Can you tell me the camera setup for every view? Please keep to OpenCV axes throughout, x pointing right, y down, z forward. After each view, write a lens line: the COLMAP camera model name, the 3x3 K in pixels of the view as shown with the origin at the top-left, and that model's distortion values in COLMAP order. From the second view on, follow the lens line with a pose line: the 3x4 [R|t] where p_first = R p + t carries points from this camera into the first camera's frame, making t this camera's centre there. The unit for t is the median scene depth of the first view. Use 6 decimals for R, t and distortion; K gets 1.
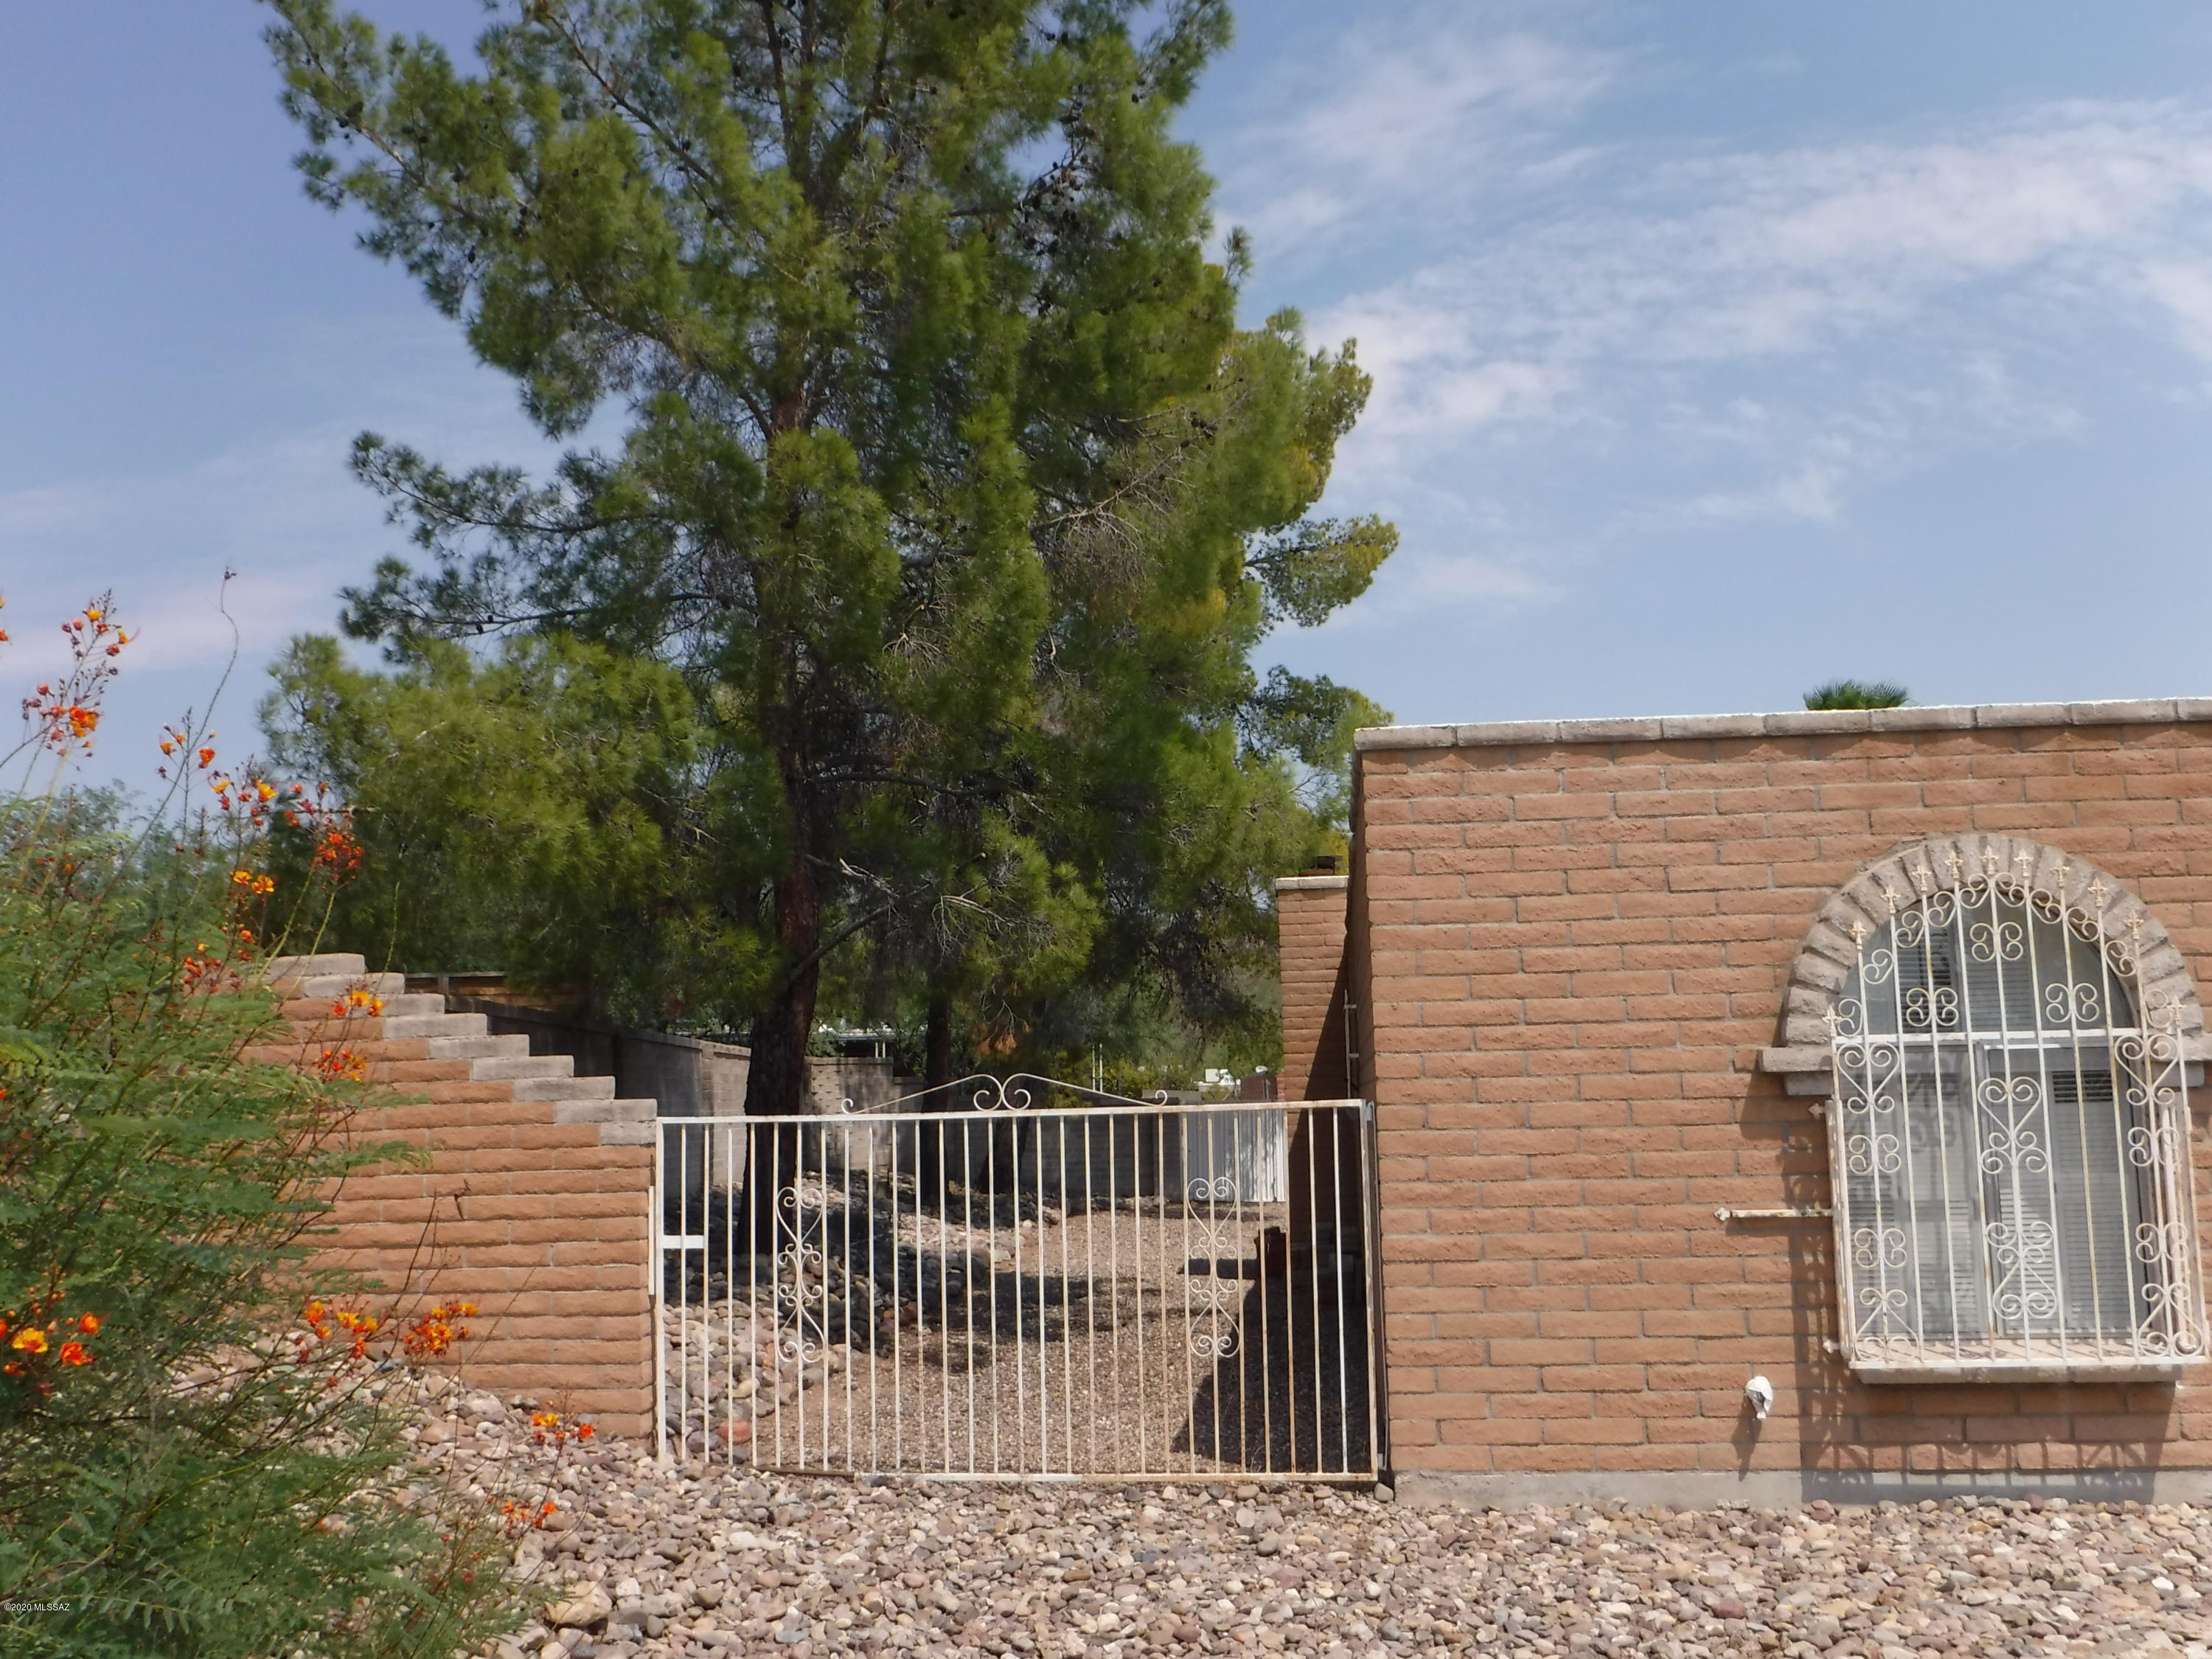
lens RADIAL K [[1870.3, 0, 1106.0], [0, 1870.3, 829.5], [0, 0, 1]] dist [-0.029904, -0.000279]
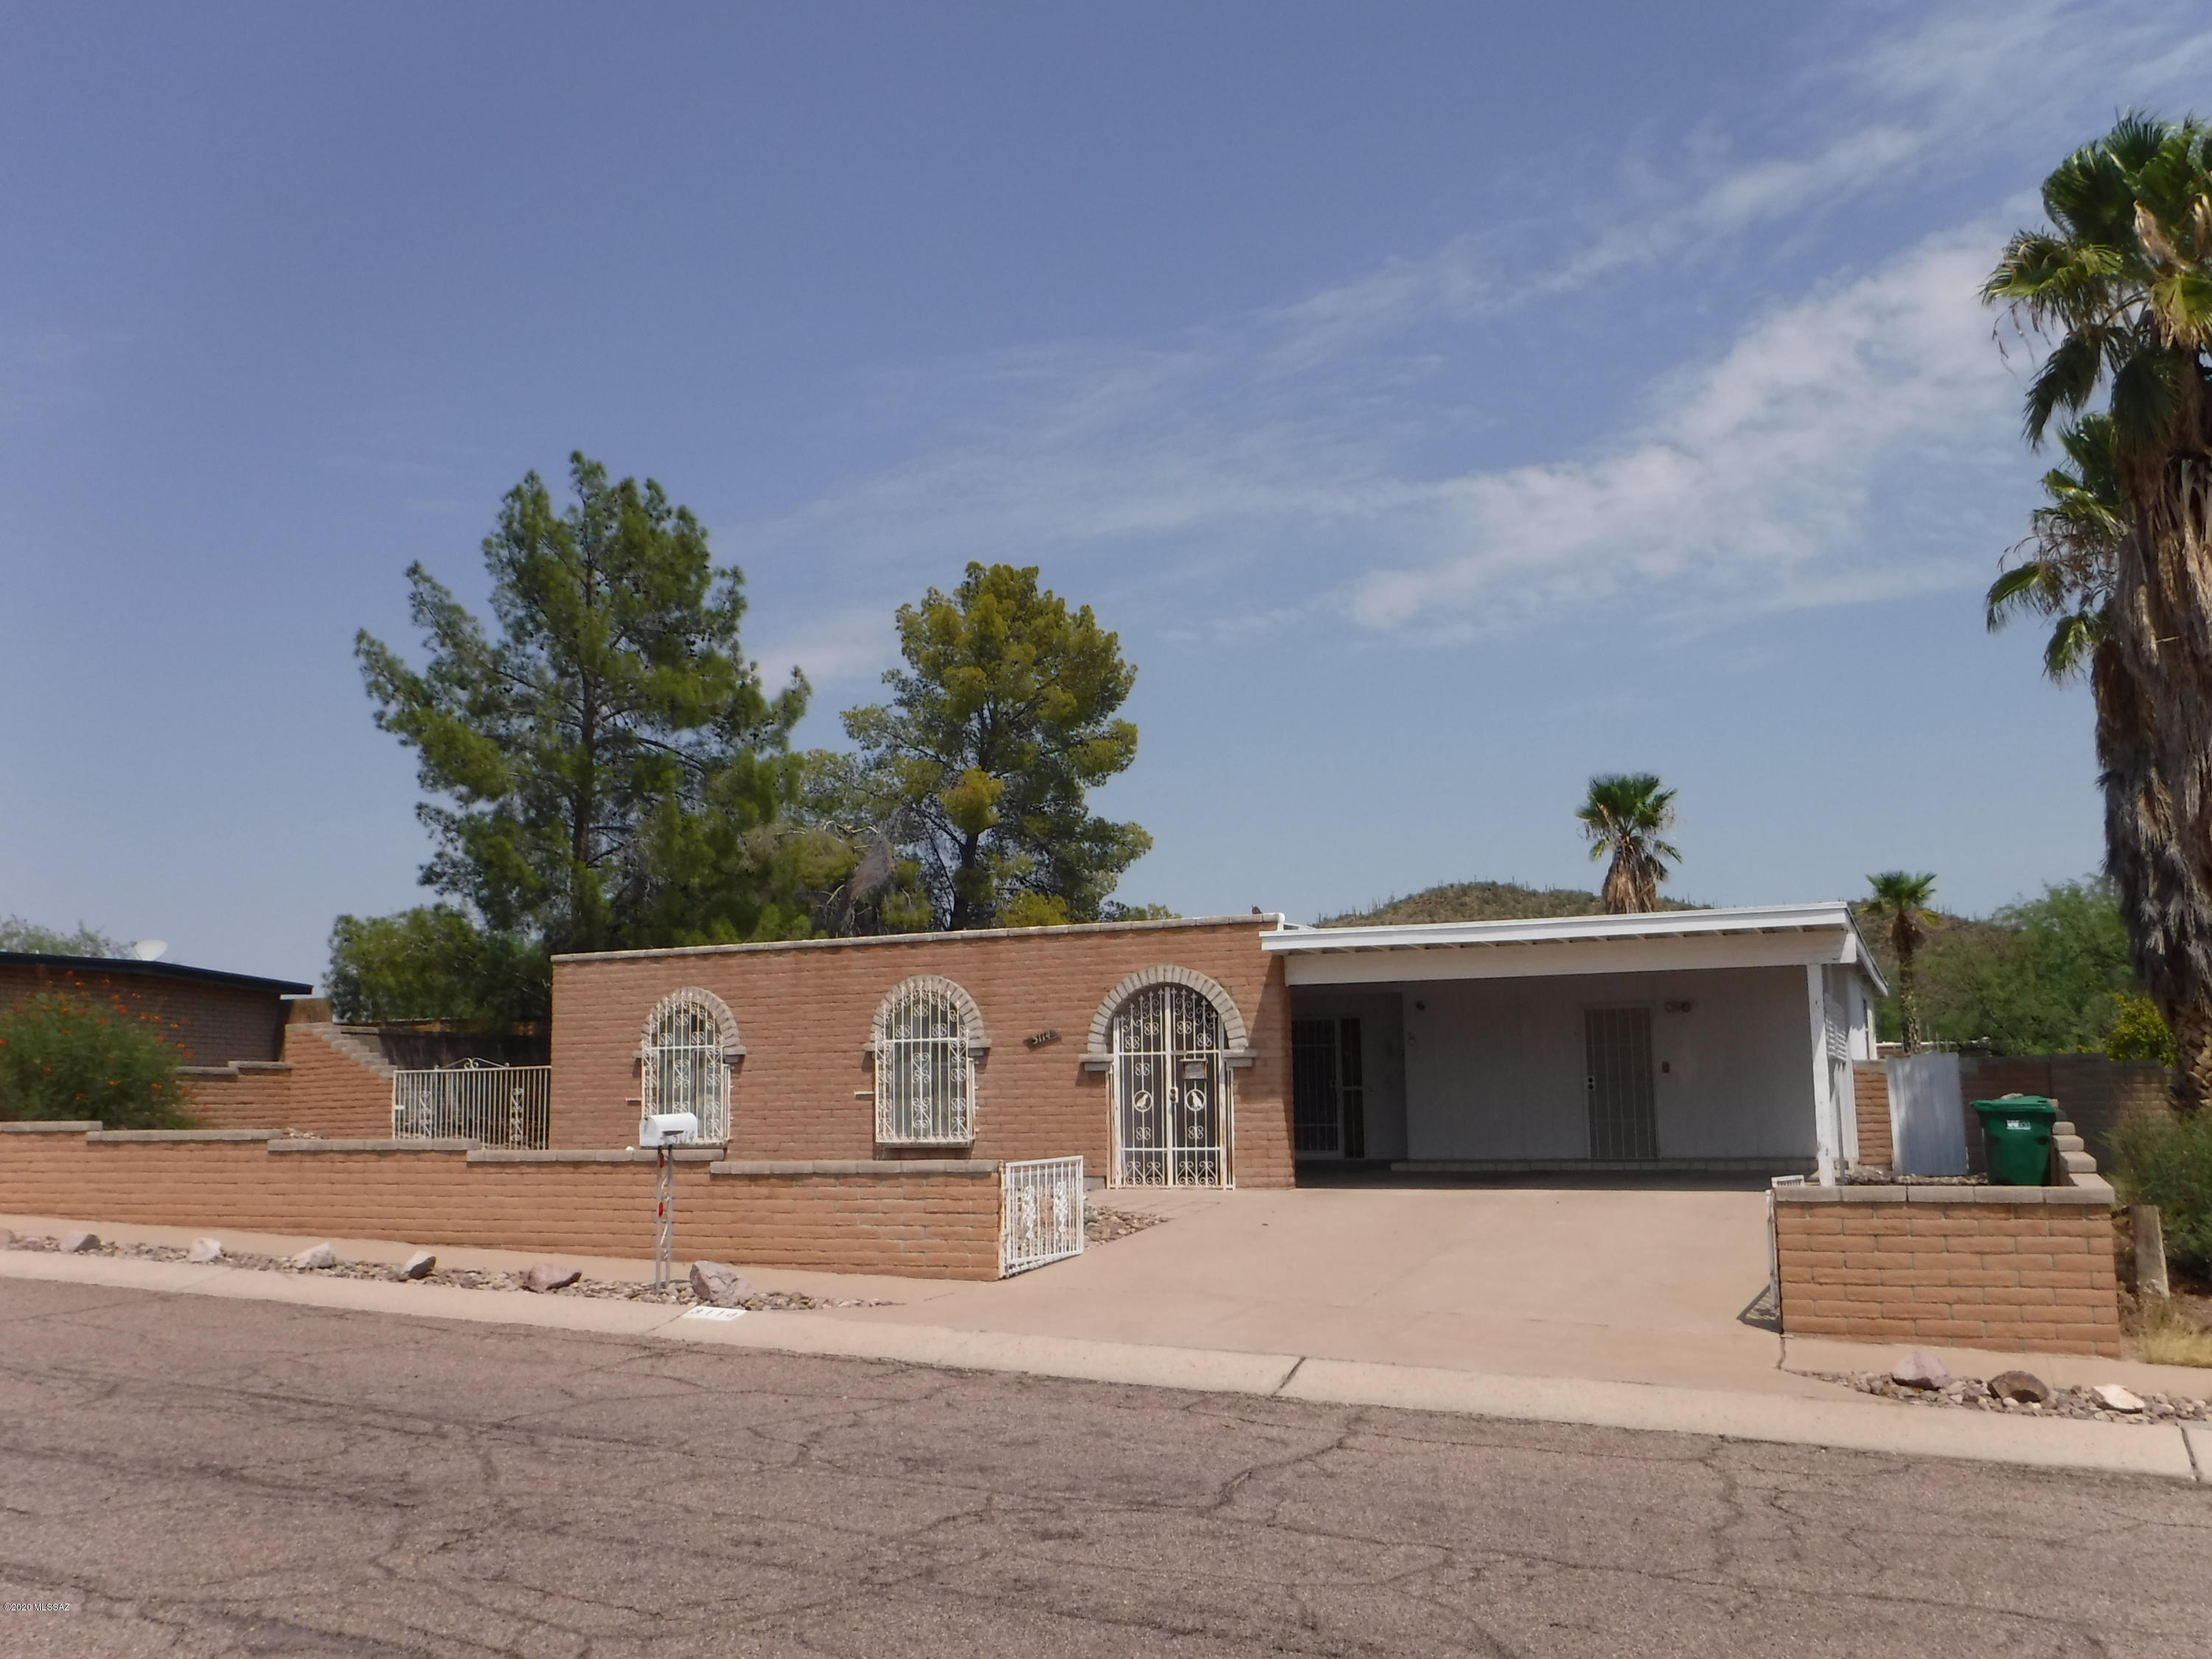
lens RADIAL K [[1901.0, 0, 1104.8], [0, 1901.0, 810.1], [0, 0, 1]] dist [-0.086488, 0.048093]
pose [[0.951485, -0.040798, -0.304980, 1.224366], [0.038172, 0.999165, -0.014570, -0.130696], [0.305320, 0.002222, 0.952247, -1.105010]]
